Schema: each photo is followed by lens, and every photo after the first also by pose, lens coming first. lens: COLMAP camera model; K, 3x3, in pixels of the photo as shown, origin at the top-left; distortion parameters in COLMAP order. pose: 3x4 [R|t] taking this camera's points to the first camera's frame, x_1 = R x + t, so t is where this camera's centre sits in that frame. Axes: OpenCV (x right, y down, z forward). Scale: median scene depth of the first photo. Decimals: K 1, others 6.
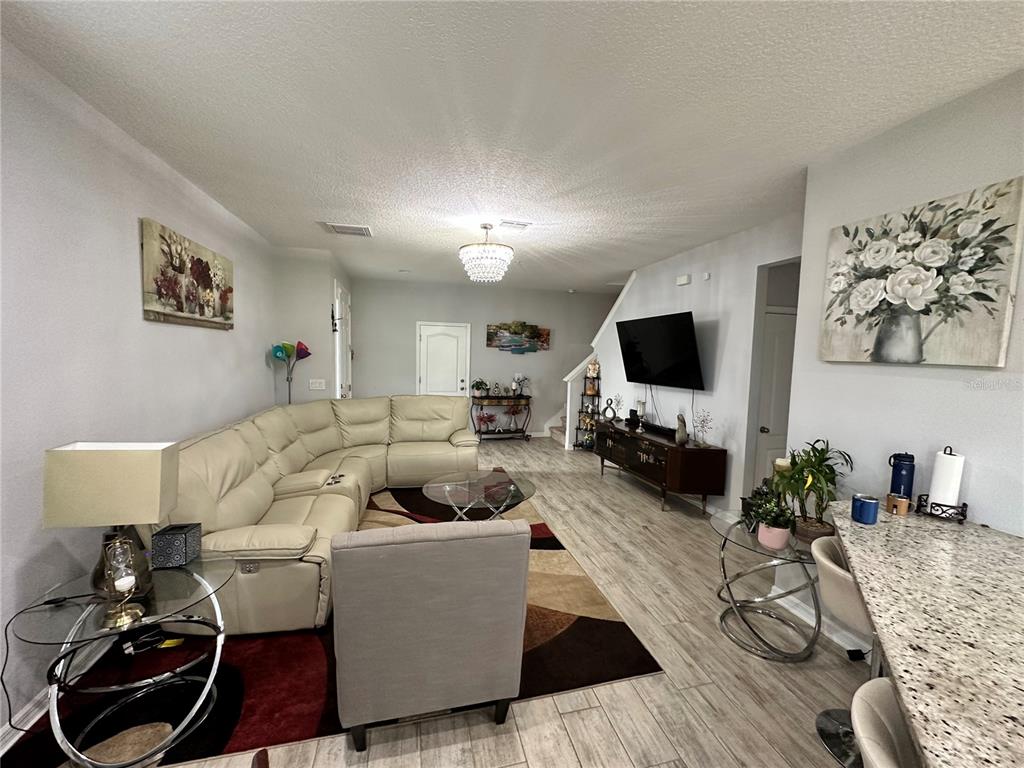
lens RADIAL K [[409.5, 0, 509.7], [0, 409.5, 383.9], [0, 0, 1]] dist [-0.002086, 0.000807]
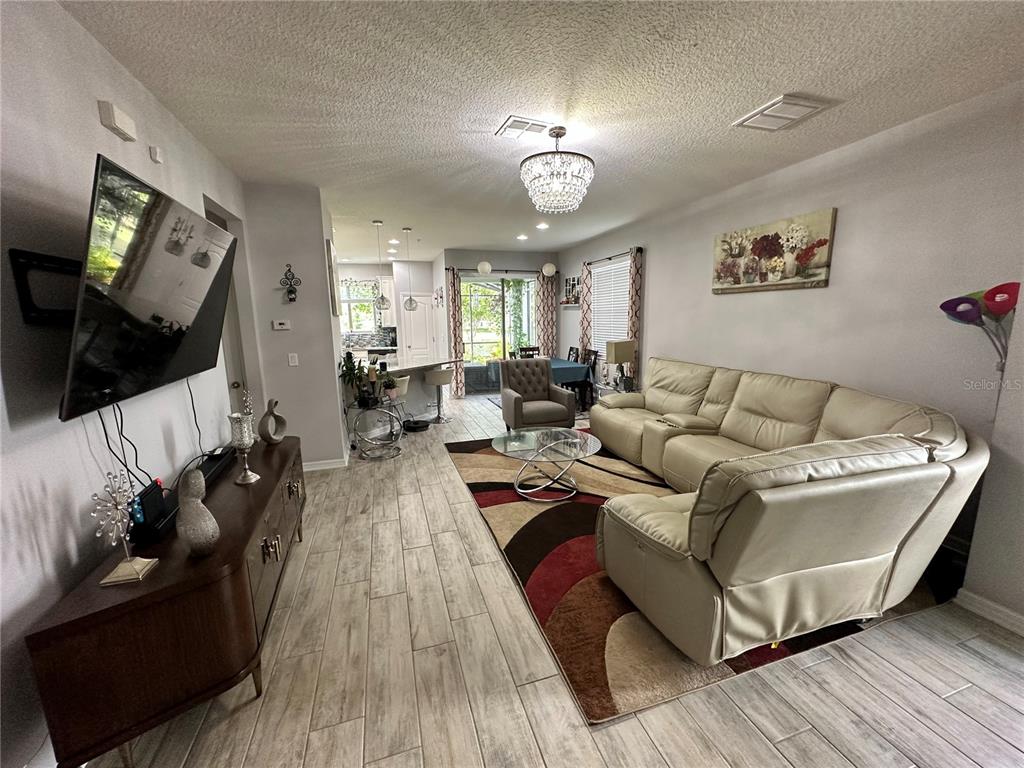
lens RADIAL K [[409.5, 0, 510.4], [0, 409.5, 385.1], [0, 0, 1]] dist [-0.002086, 0.000807]
pose [[-0.997878, 0.004637, -0.064942, 0.084873], [-0.010973, 0.971212, 0.237963, -0.137088], [0.064176, 0.238170, -0.969101, 2.026846]]
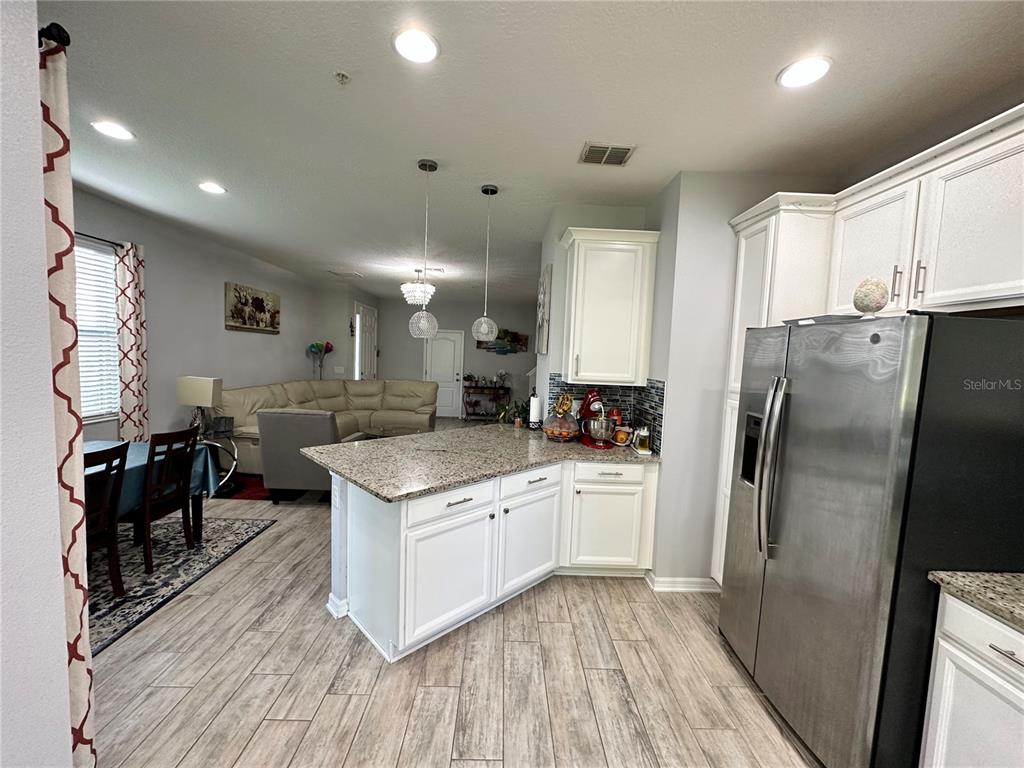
lens RADIAL K [[409.5, 0, 510.1], [0, 409.5, 383.7], [0, 0, 1]] dist [-0.002086, 0.000807]
pose [[0.974577, 0.031119, -0.221882, 0.745574], [-0.034583, 0.999333, -0.011745, 0.072124], [0.221369, 0.019120, 0.975003, -0.535193]]
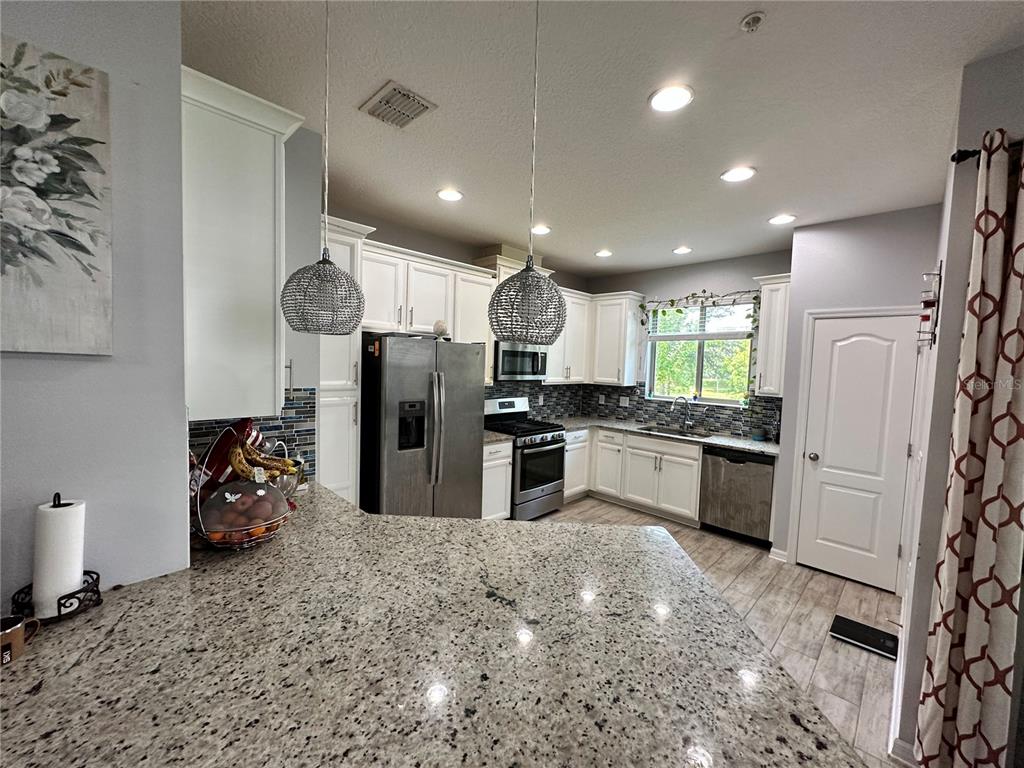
lens RADIAL K [[409.5, 0, 513.8], [0, 409.5, 384.1], [0, 0, 1]] dist [-0.002086, 0.000807]
pose [[-0.518524, -0.087858, 0.850538, 0.134910], [0.020572, 0.993137, 0.115130, -0.029017], [-0.854816, 0.077195, -0.513158, 0.386234]]
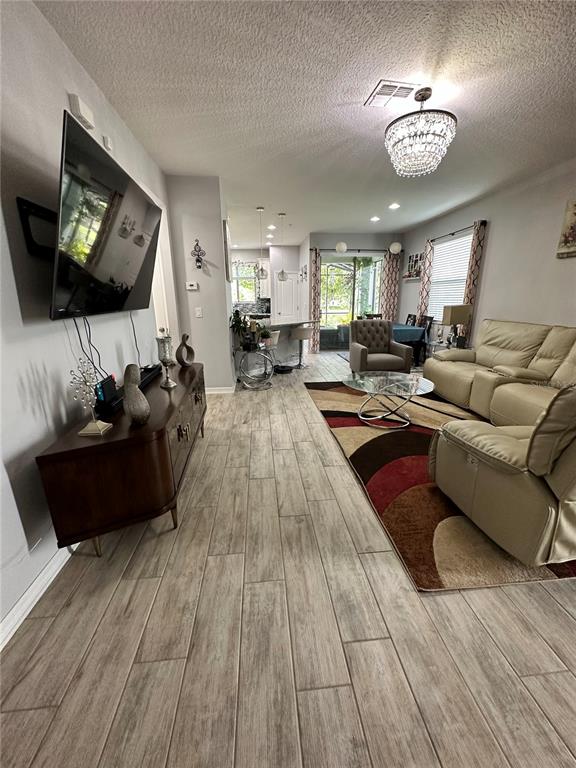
lens RADIAL K [[307.1, 0, 285.7], [0, 307.1, 383.9], [0, 0, 1]] dist [-0.002086, 0.000807]
pose [[-0.988410, -0.051909, 0.142656, 0.103718], [-0.000107, 0.939960, 0.341285, -0.070172], [-0.151807, 0.337315, -0.929071, 2.002220]]
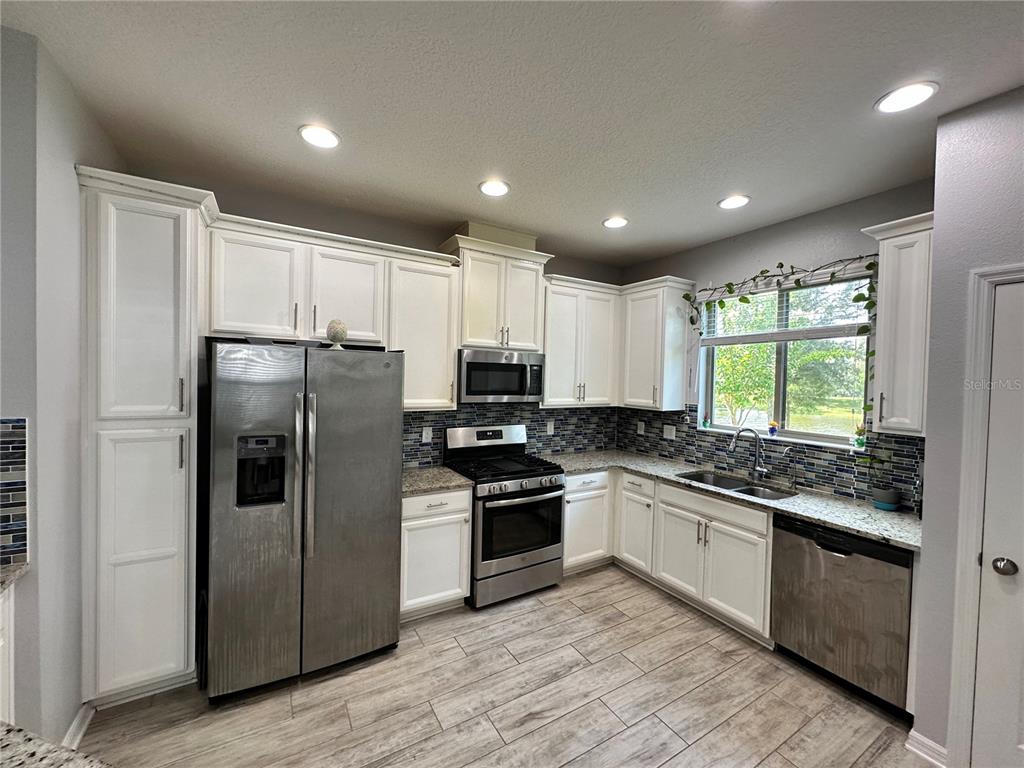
lens RADIAL K [[409.5, 0, 513.7], [0, 409.5, 383.8], [0, 0, 1]] dist [-0.002086, 0.000807]
pose [[-0.292747, -0.047263, 0.955021, 0.304058], [0.043474, 0.997087, 0.062671, 0.005776], [-0.955201, 0.059865, -0.289839, -0.047729]]
